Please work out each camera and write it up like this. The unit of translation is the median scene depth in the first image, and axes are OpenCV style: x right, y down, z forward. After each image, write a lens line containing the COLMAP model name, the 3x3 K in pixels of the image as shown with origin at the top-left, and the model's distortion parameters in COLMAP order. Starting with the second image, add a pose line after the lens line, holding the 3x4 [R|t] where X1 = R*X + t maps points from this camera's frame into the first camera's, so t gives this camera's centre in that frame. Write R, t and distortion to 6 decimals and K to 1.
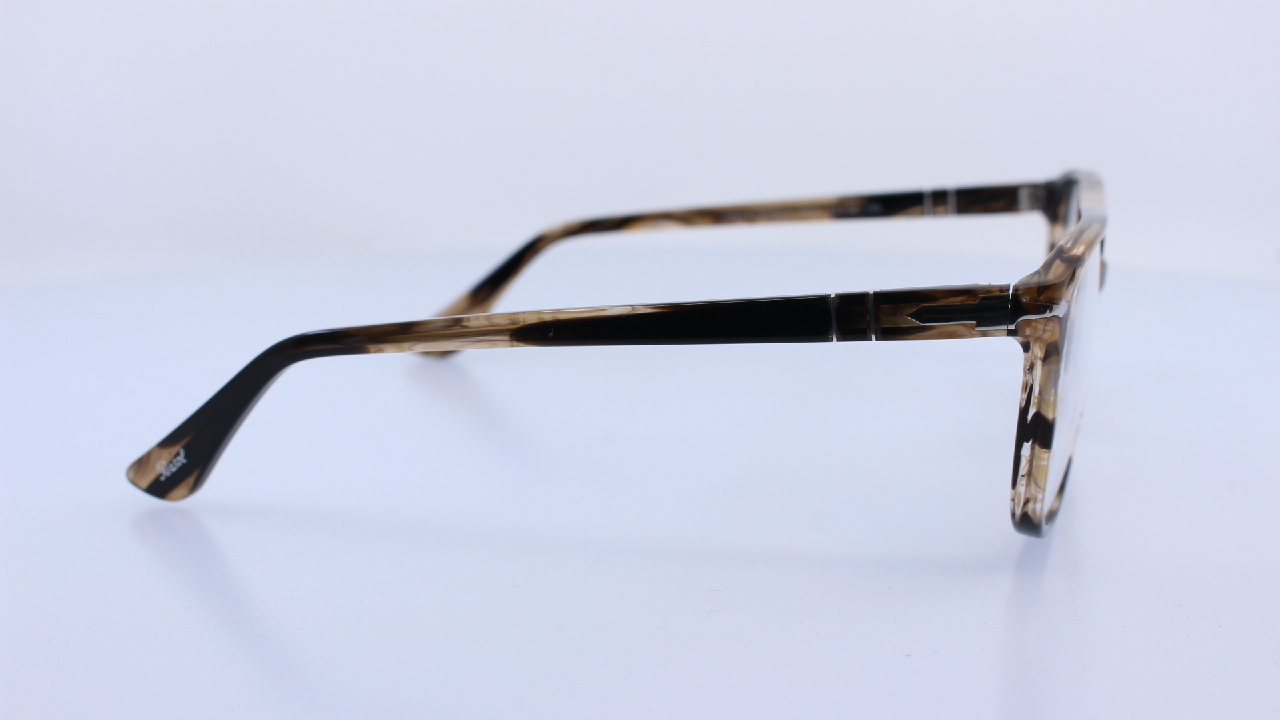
lens RADIAL K [[1662.2, 0, 640.0], [0, 1662.2, 360.0], [0, 0, 1]] dist [-0.091213, 0.012978]
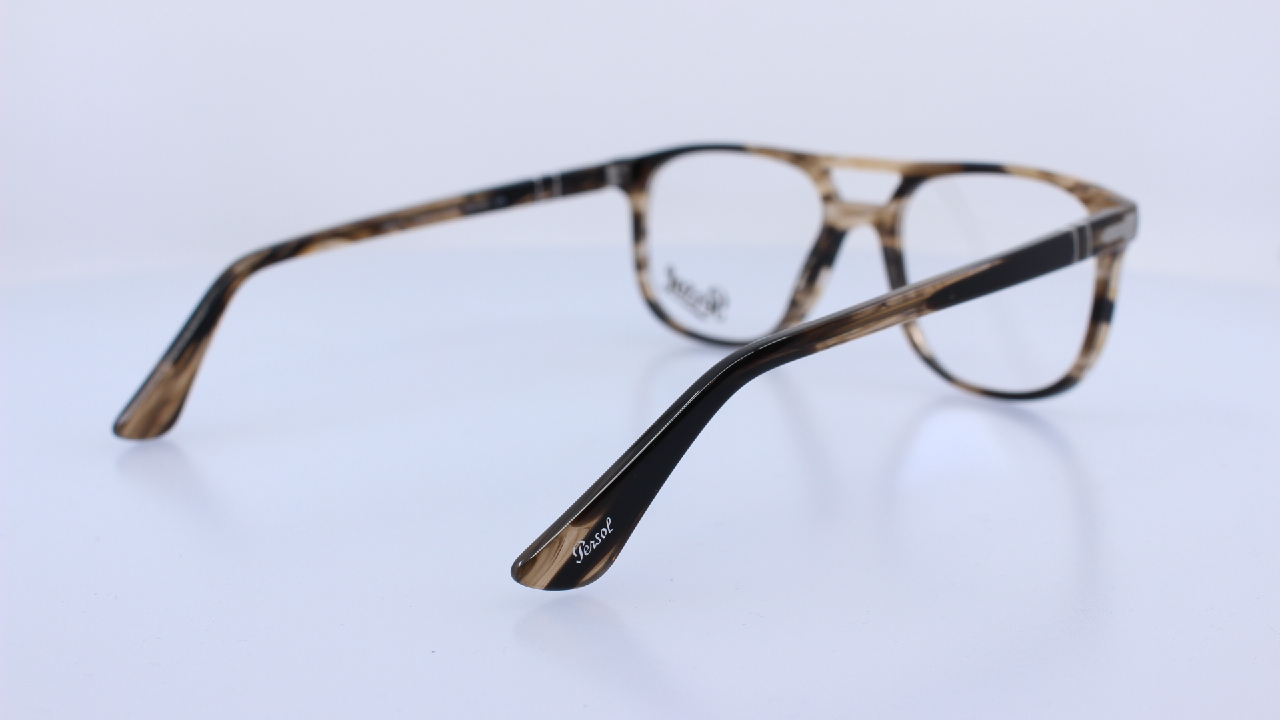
lens RADIAL K [[1662.2, 0, 640.0], [0, 1662.2, 360.0], [0, 0, 1]] dist [-0.091213, 0.012978]
pose [[0.507840, -0.179629, 0.842515, -0.986301], [0.183045, 0.978186, 0.098221, -0.109016], [-0.841780, 0.104338, 0.529642, 0.516574]]
